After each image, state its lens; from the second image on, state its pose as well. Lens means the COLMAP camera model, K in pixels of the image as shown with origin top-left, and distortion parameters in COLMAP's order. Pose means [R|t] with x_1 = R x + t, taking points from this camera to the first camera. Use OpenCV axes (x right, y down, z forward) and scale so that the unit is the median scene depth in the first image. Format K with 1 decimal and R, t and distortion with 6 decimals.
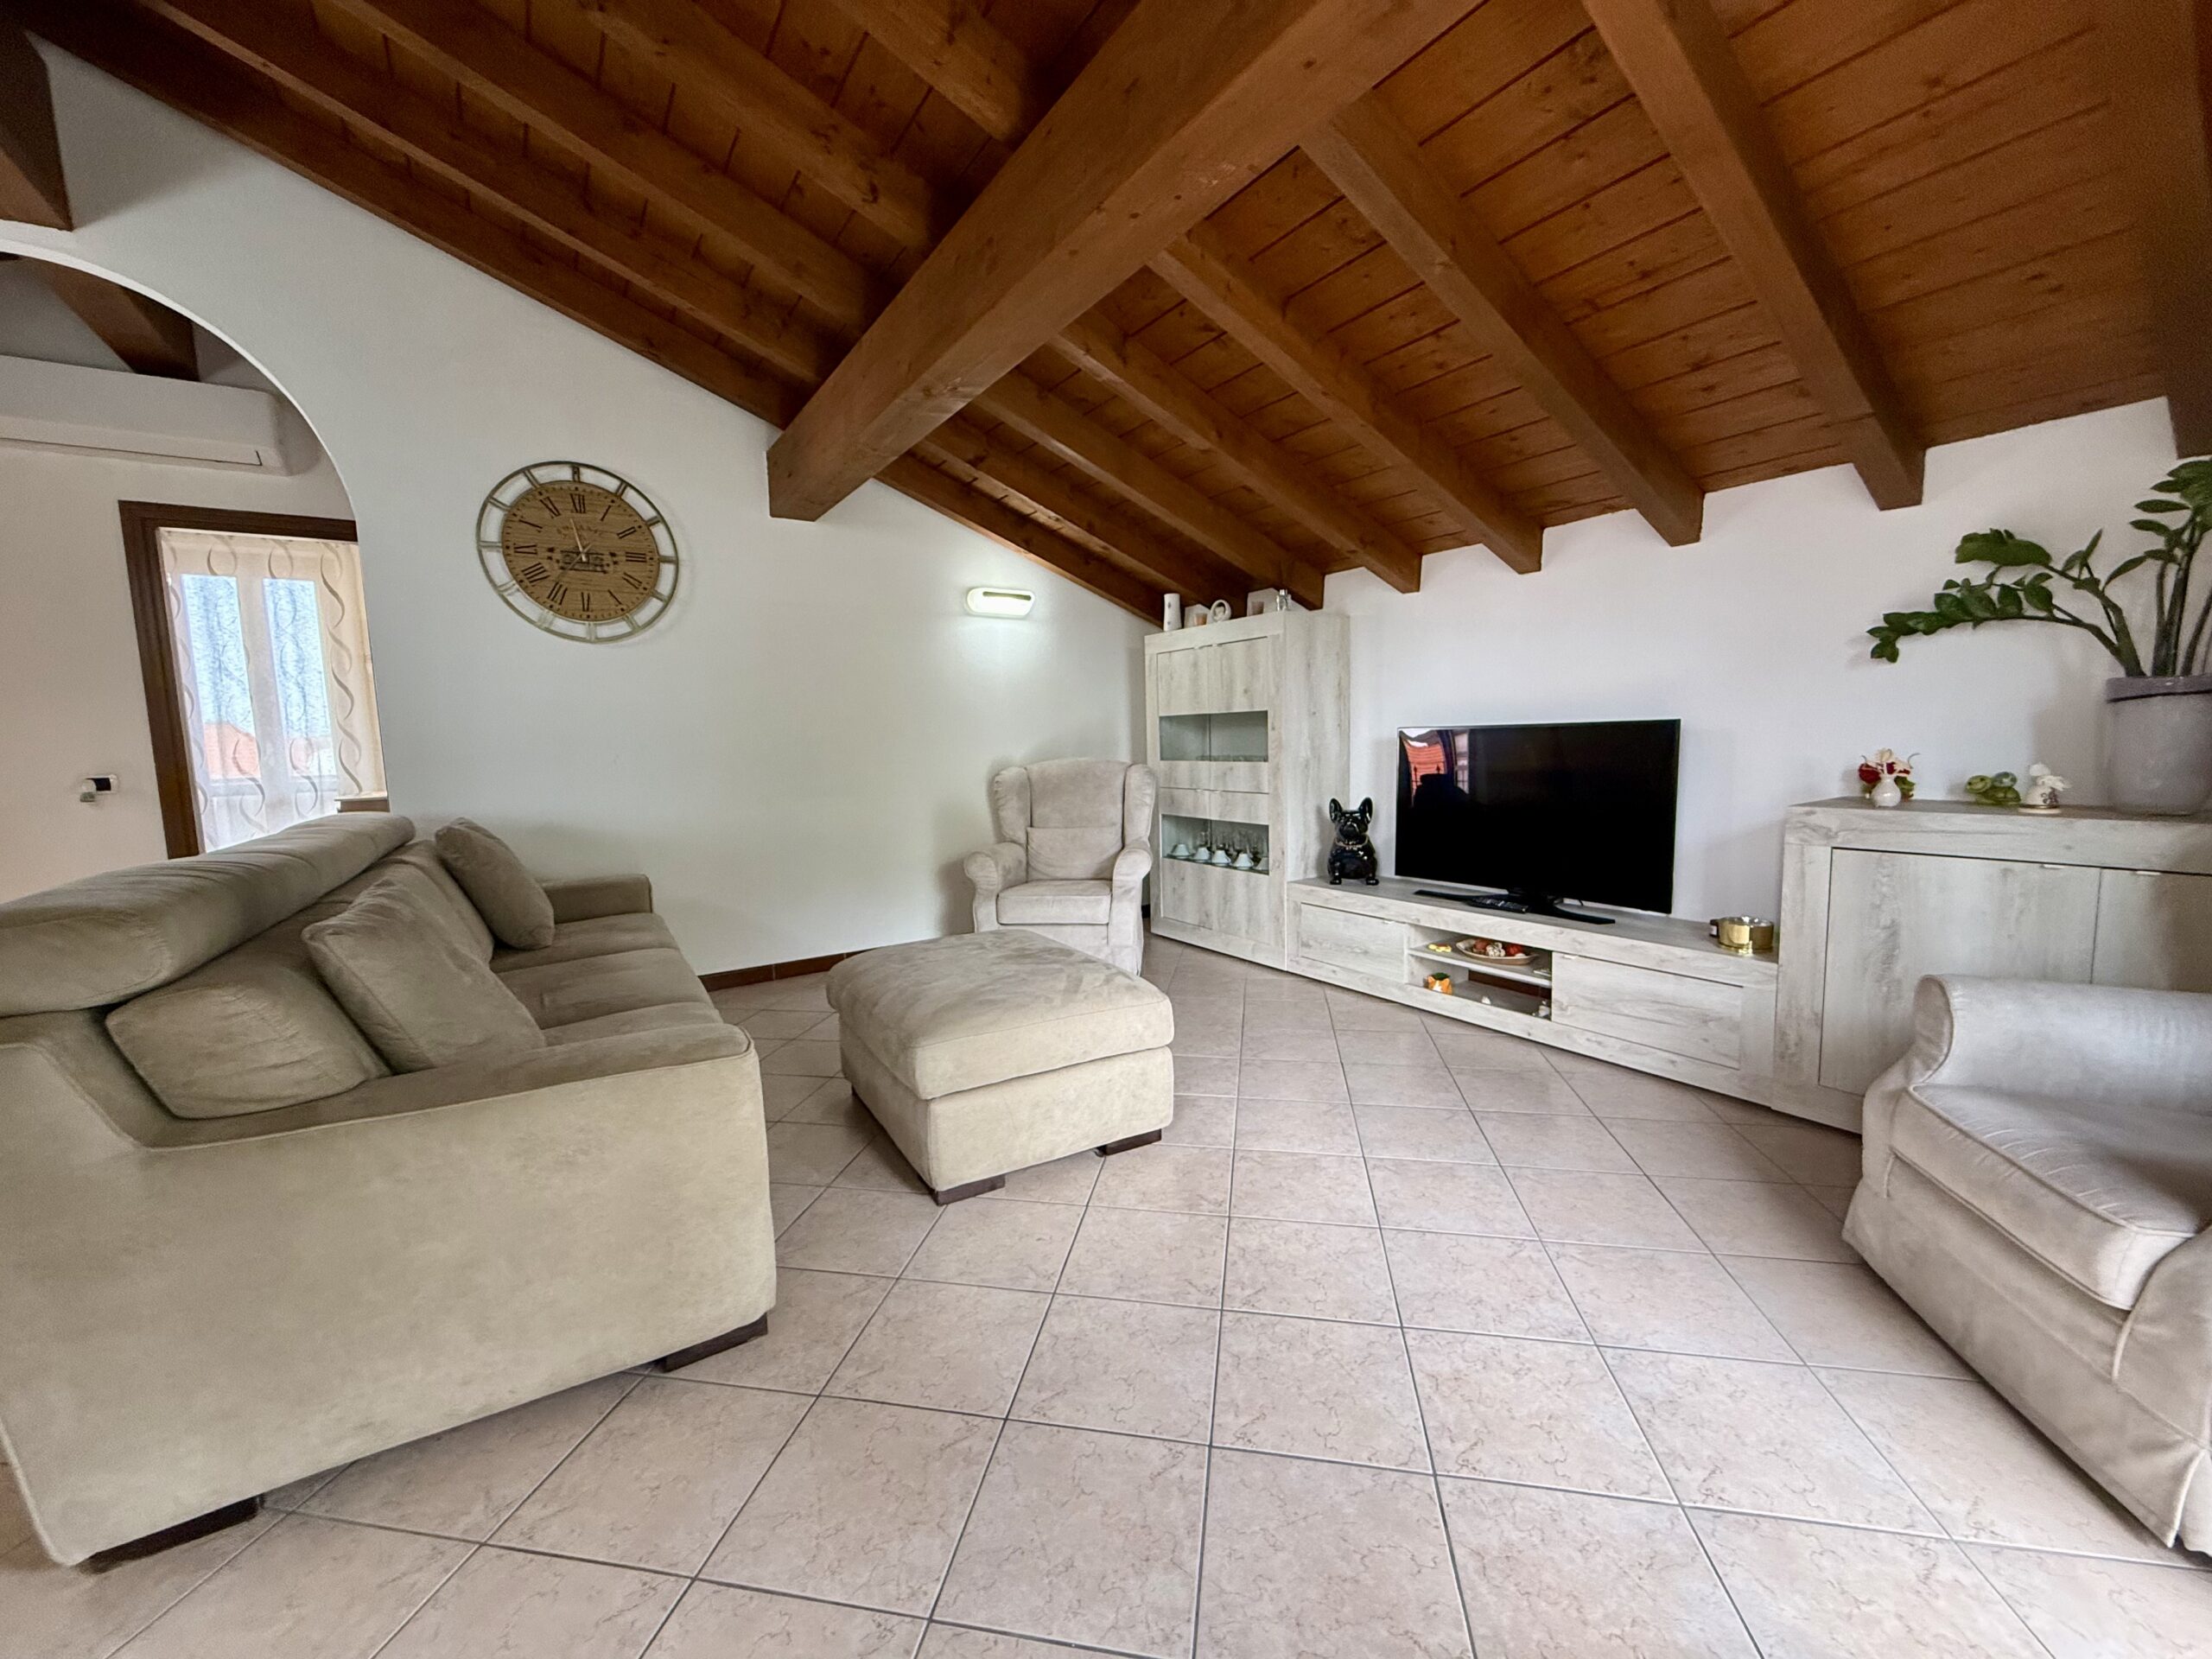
lens RADIAL K [[882.9, 0, 1099.5], [0, 882.9, 827.9], [0, 0, 1]] dist [0.000466, -0.000079]
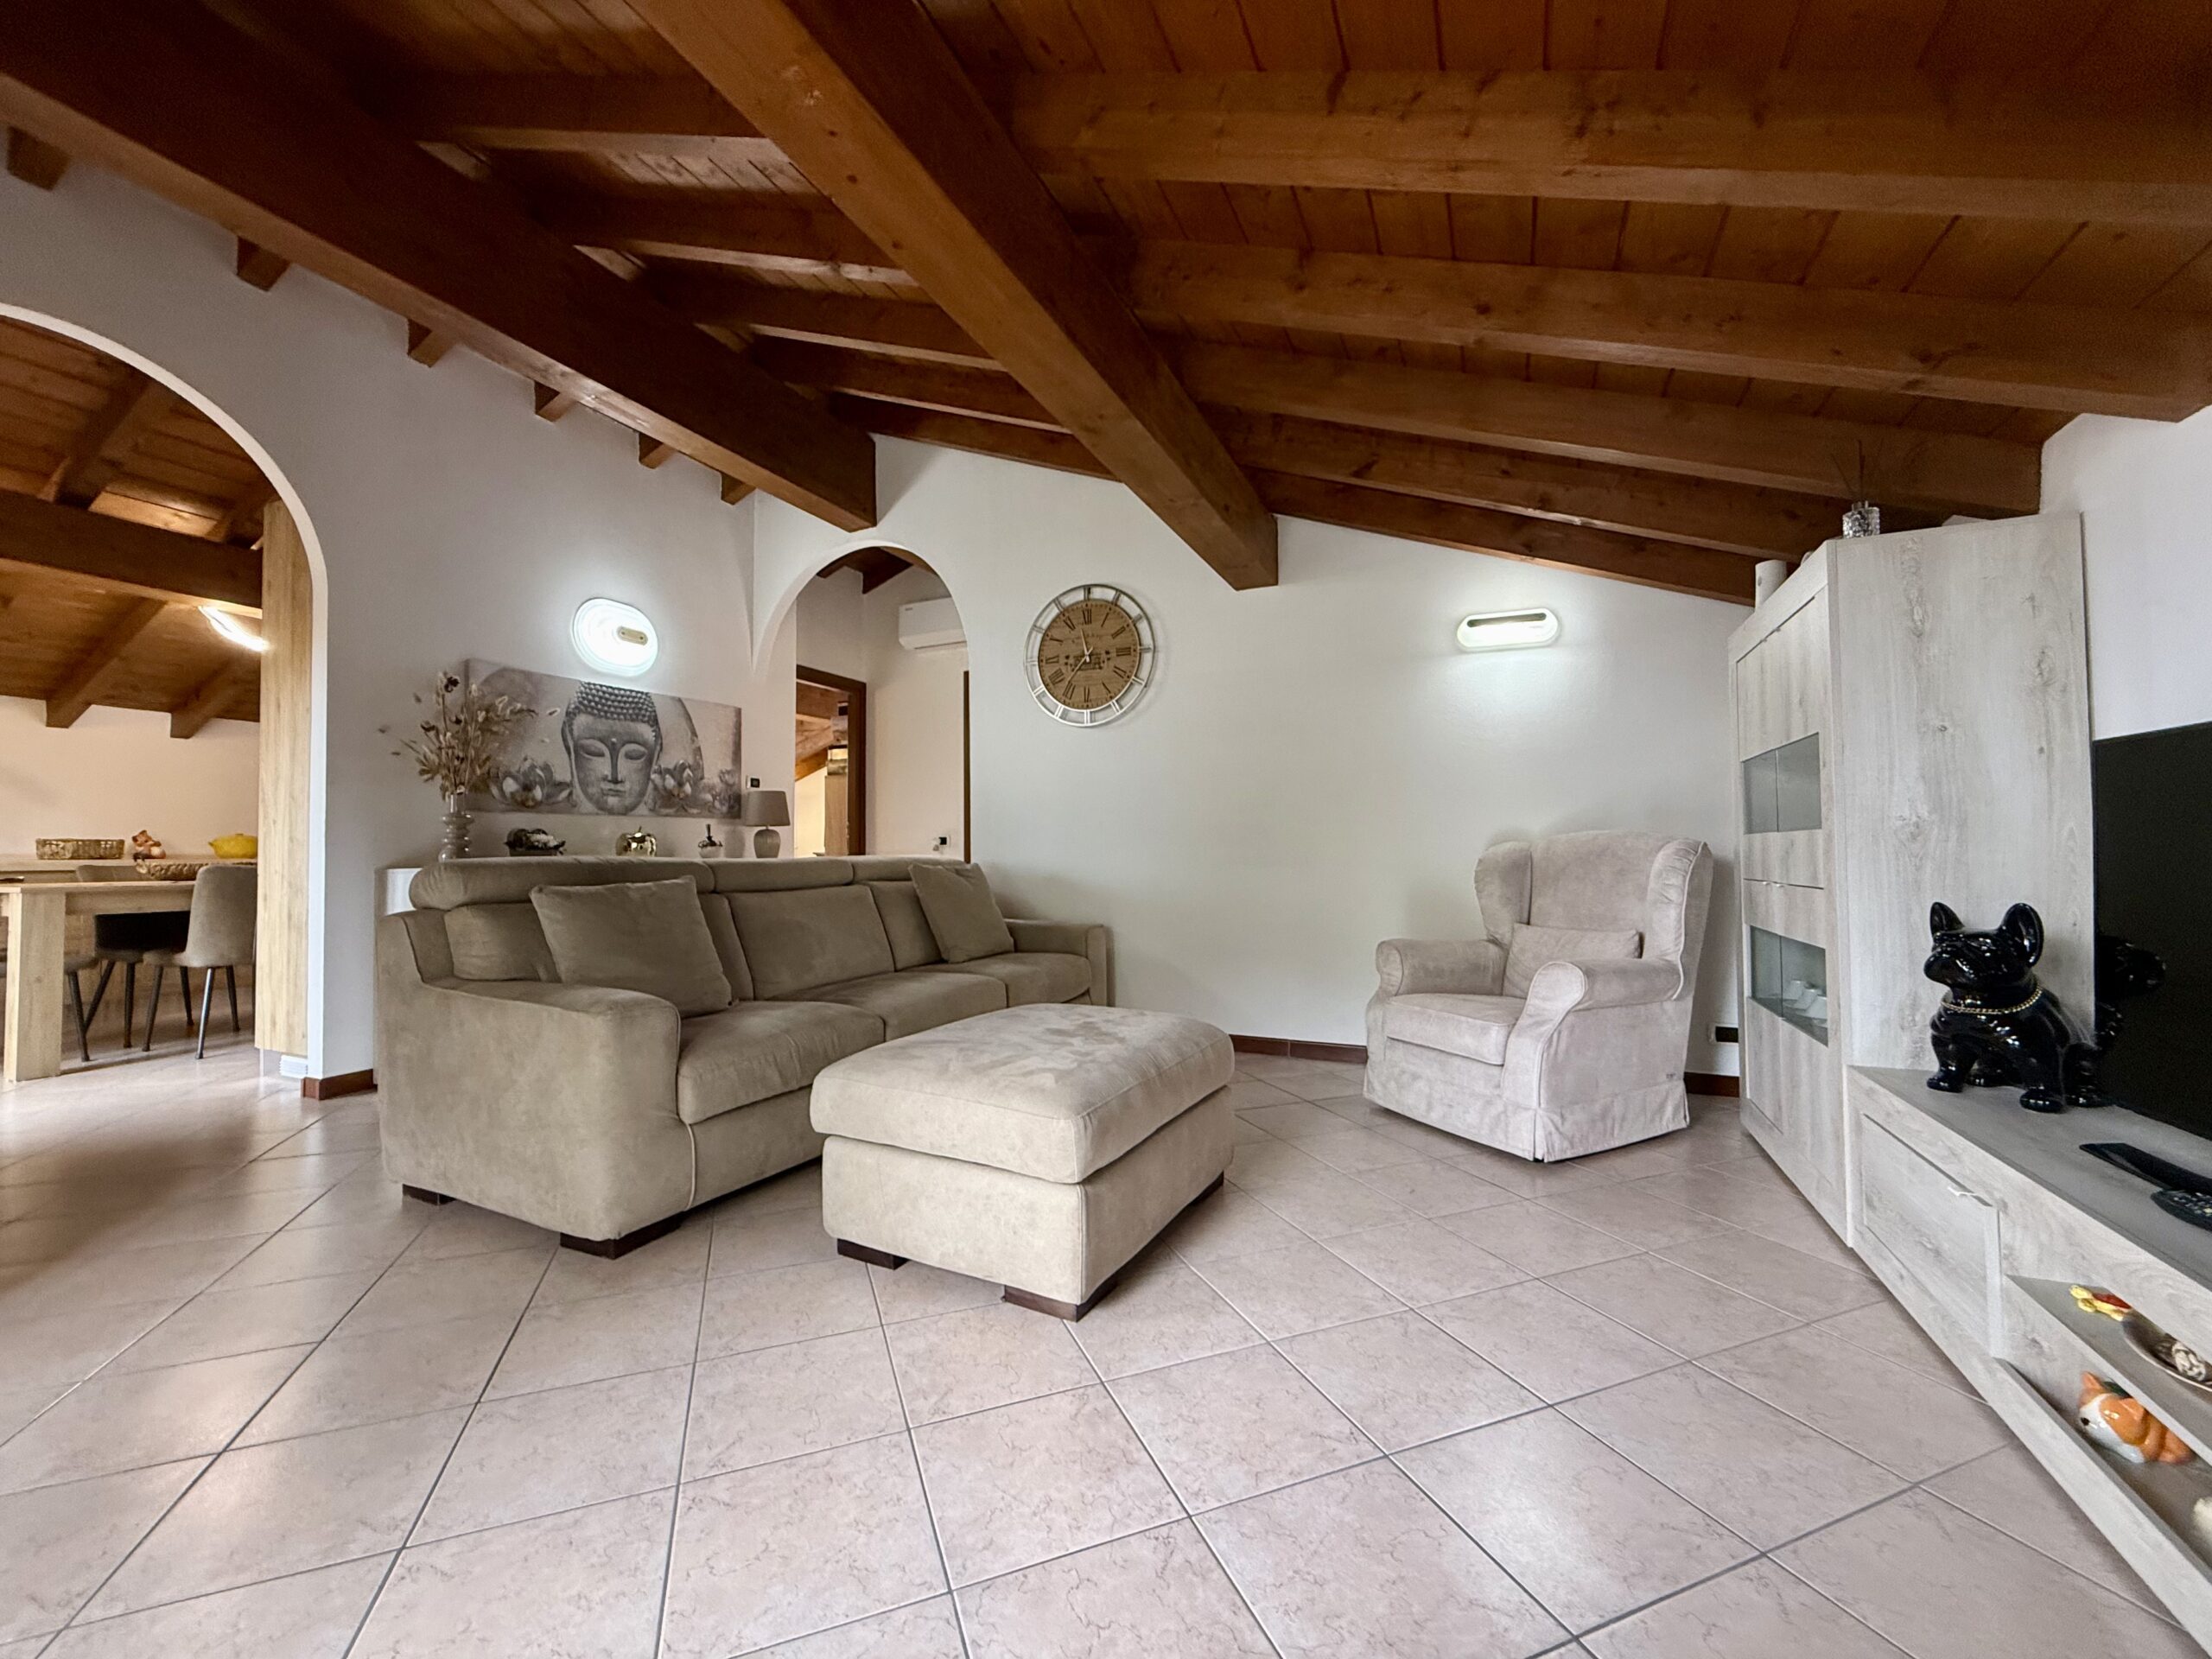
lens RADIAL K [[882.9, 0, 1099.5], [0, 882.9, 827.9], [0, 0, 1]] dist [0.000466, -0.000079]
pose [[0.522948, -0.000563, -0.852365, 0.469739], [-0.095491, 0.993666, -0.059242, -0.002865], [0.846999, 0.112373, 0.519581, 0.407559]]
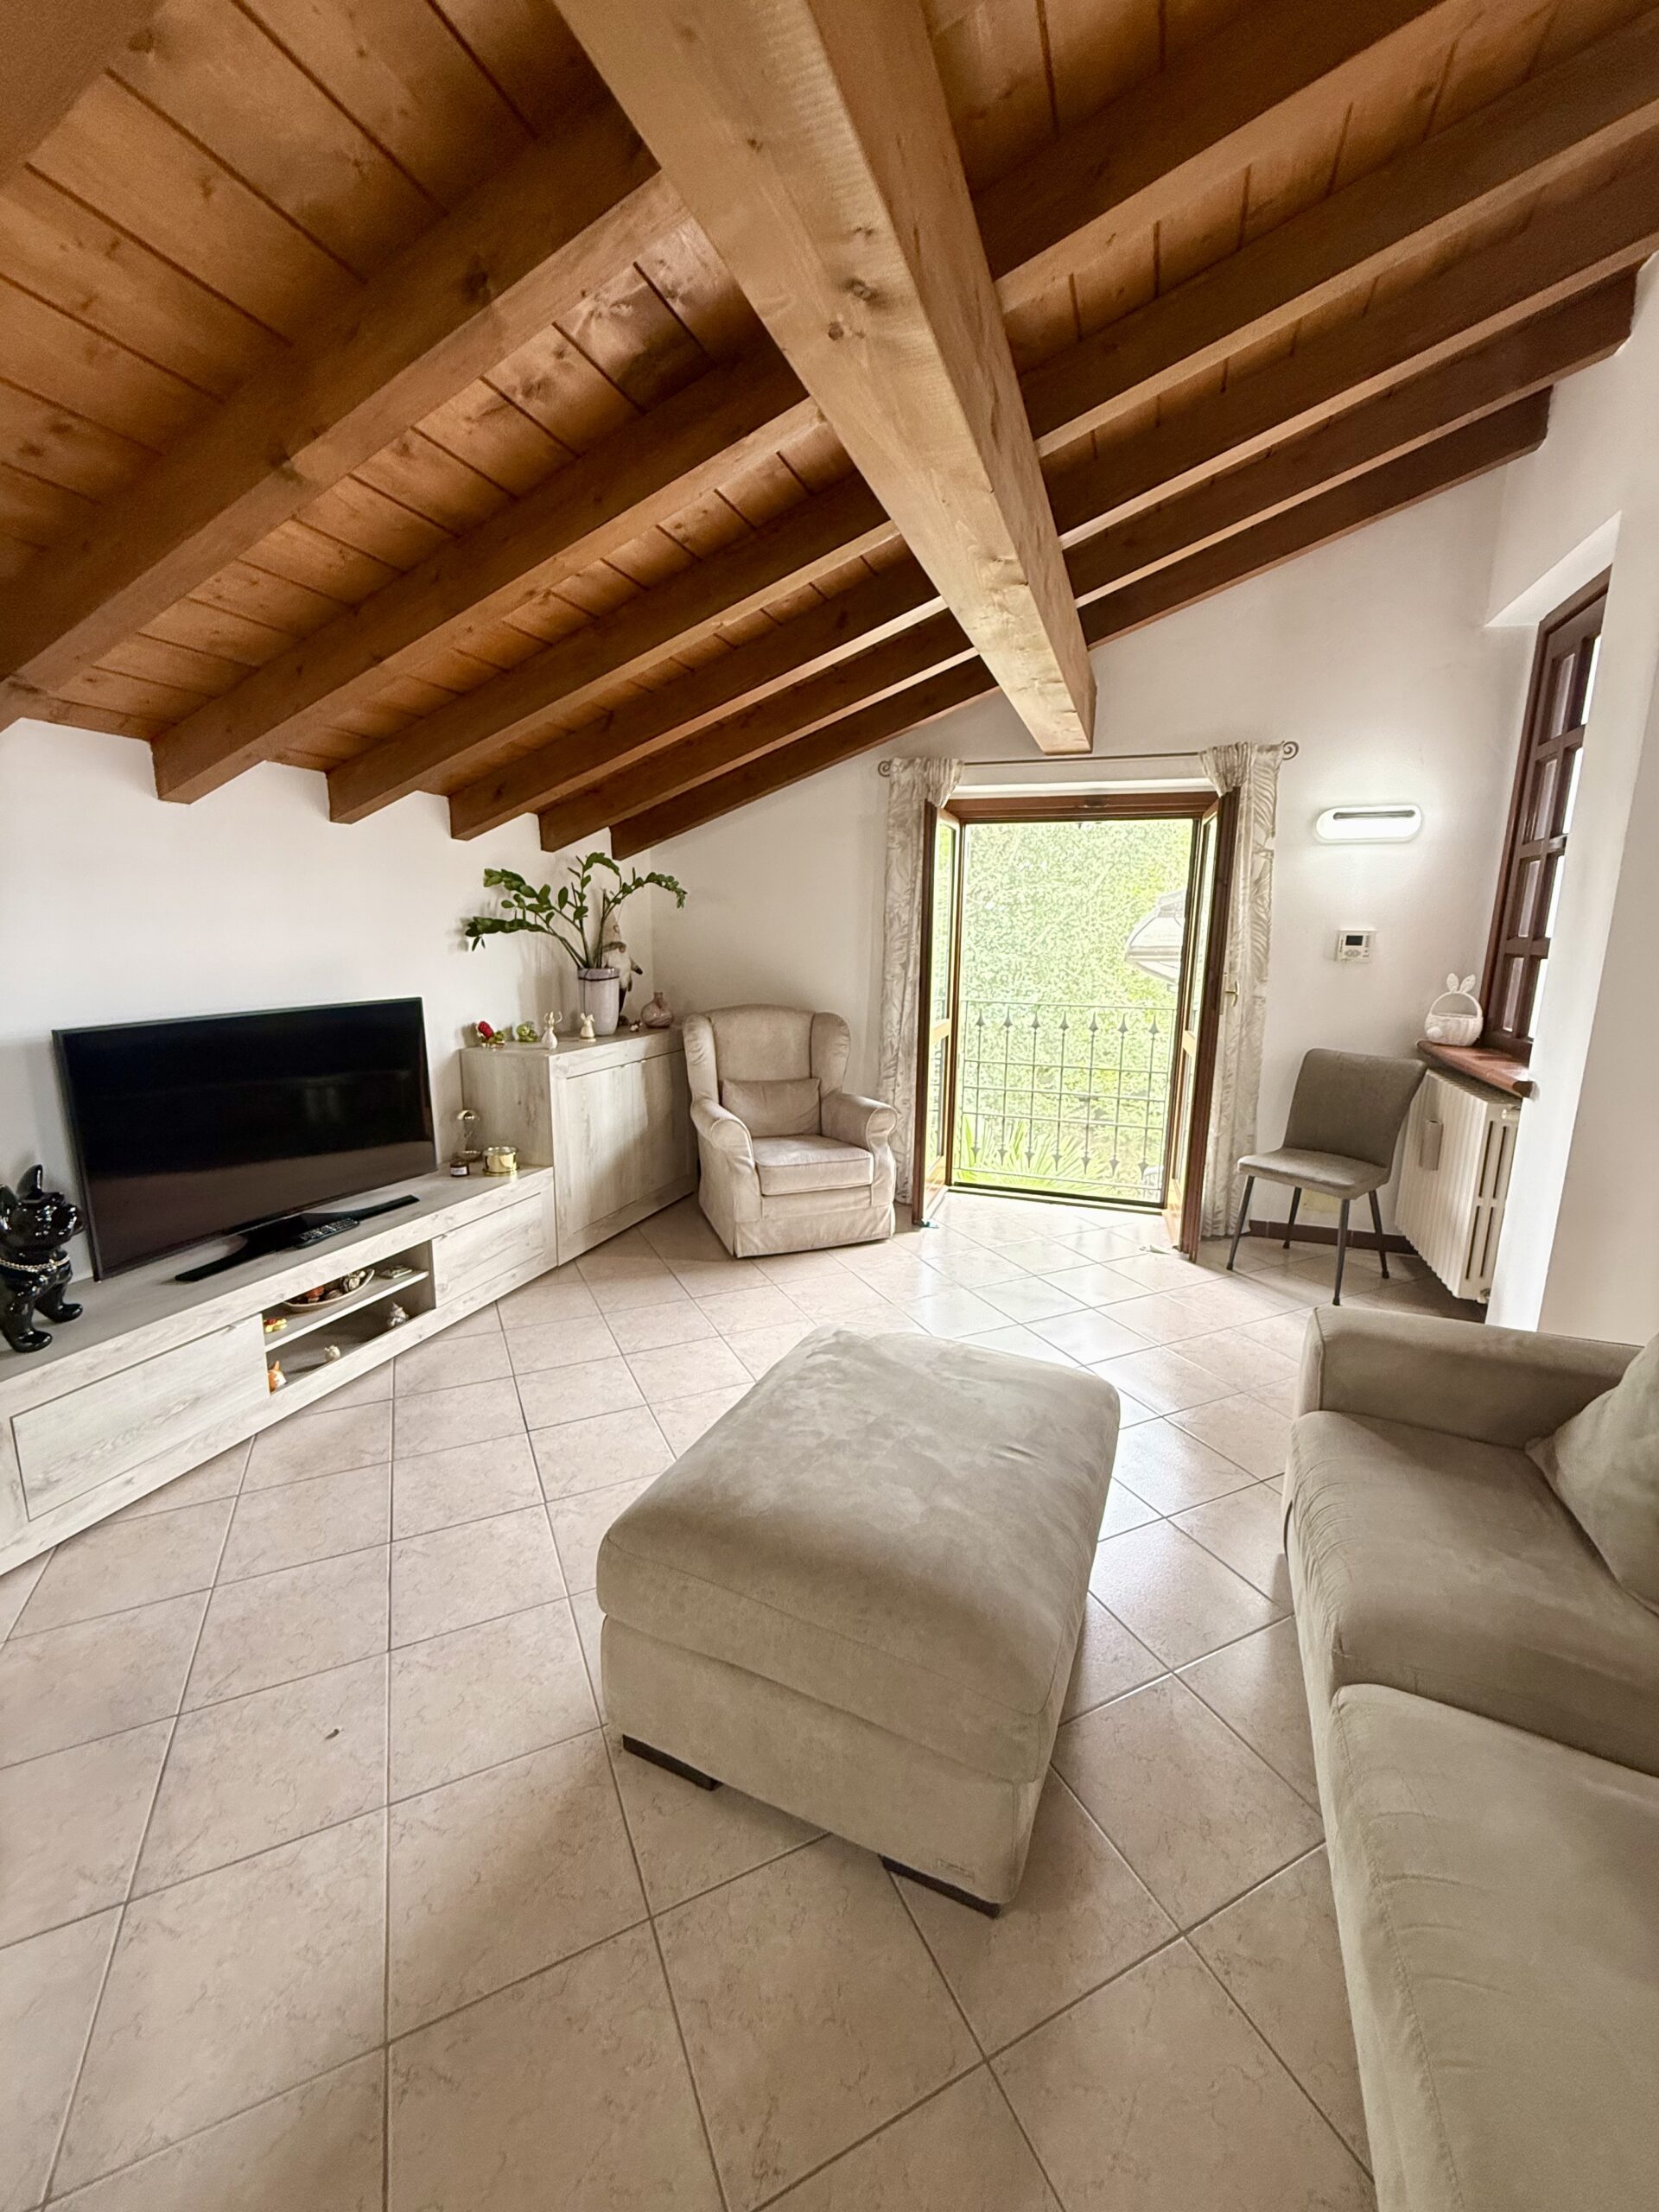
lens RADIAL K [[882.9, 0, 828.3], [0, 882.9, 1097.6], [0, 0, 1]] dist [0.000466, -0.000079]
pose [[-0.589207, -0.132125, 0.797106, -0.413453], [0.088565, 0.970034, 0.226254, -0.161766], [-0.803114, 0.203906, -0.559849, 0.971213]]
